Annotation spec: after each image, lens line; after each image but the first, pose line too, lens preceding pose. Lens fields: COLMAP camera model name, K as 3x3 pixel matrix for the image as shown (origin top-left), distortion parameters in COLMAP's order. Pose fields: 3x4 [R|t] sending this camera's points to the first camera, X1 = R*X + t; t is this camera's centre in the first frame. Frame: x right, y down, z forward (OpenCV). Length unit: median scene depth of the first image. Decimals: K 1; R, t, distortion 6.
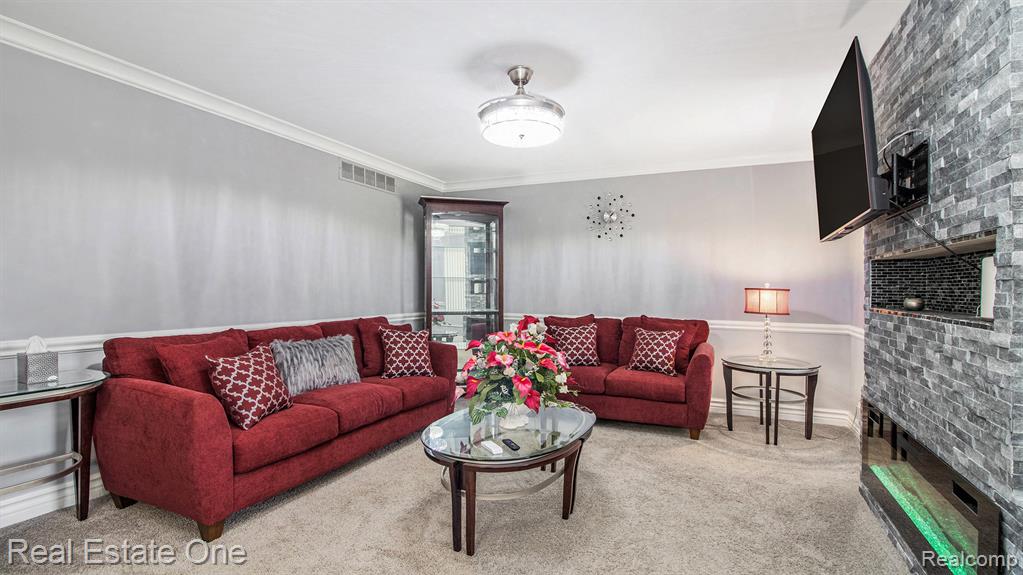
lens RADIAL K [[484.6, 0, 519.5], [0, 484.6, 287.4], [0, 0, 1]] dist [-0.001853, -0.000207]
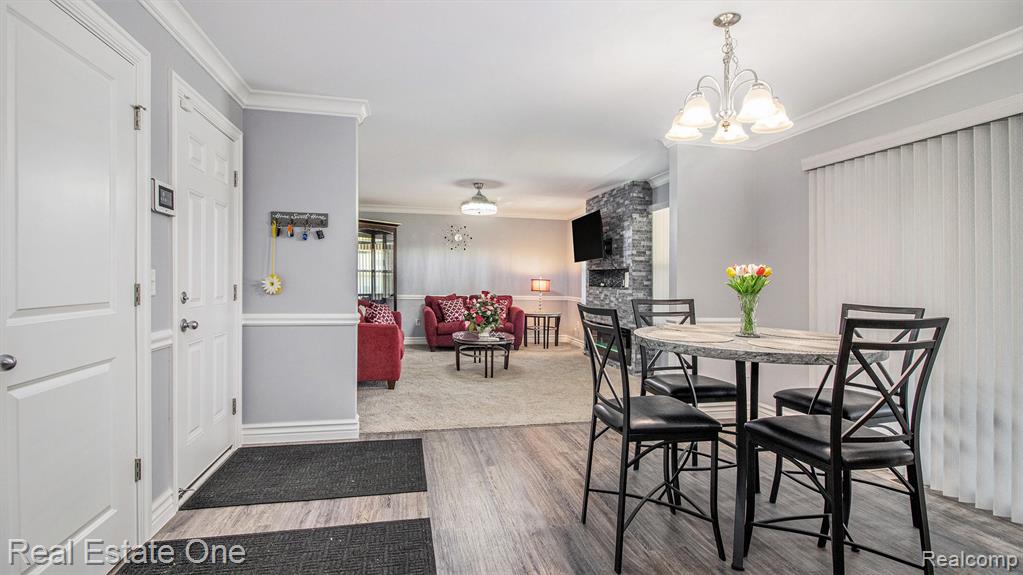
lens RADIAL K [[484.6, 0, 526.3], [0, 484.6, 318.5], [0, 0, 1]] dist [-0.001853, -0.000207]
pose [[0.789797, -0.049193, 0.611392, -1.242020], [-0.004087, 0.996334, 0.085446, -0.012399], [-0.613355, -0.069984, 0.786701, -0.966757]]
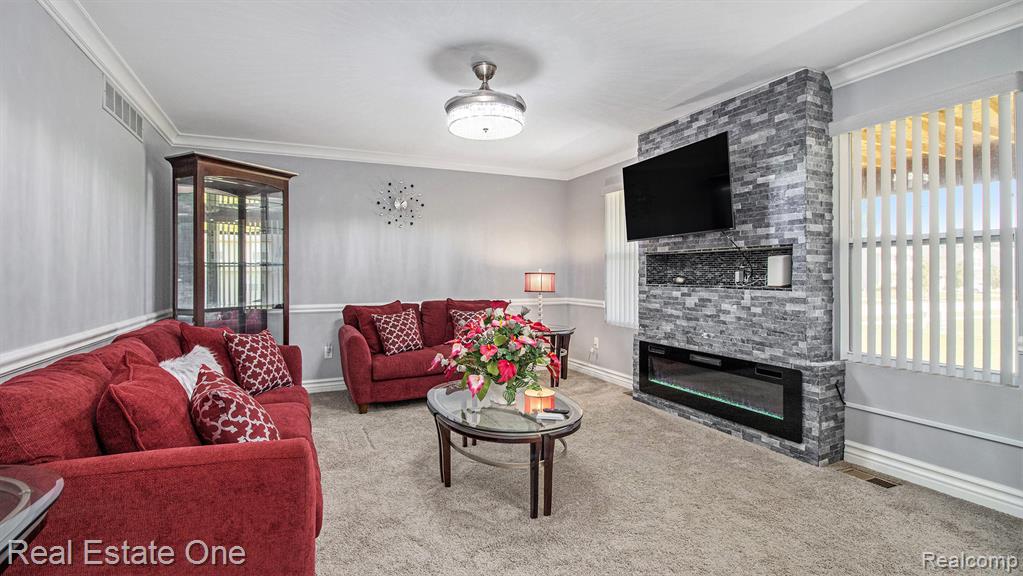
lens RADIAL K [[484.6, 0, 516.6], [0, 484.6, 287.4], [0, 0, 1]] dist [-0.001853, -0.000207]
pose [[0.658223, -0.035045, 0.752007, -0.749036], [0.010887, 0.999255, 0.037037, -0.010883], [-0.752744, -0.016191, 0.658114, 0.253936]]
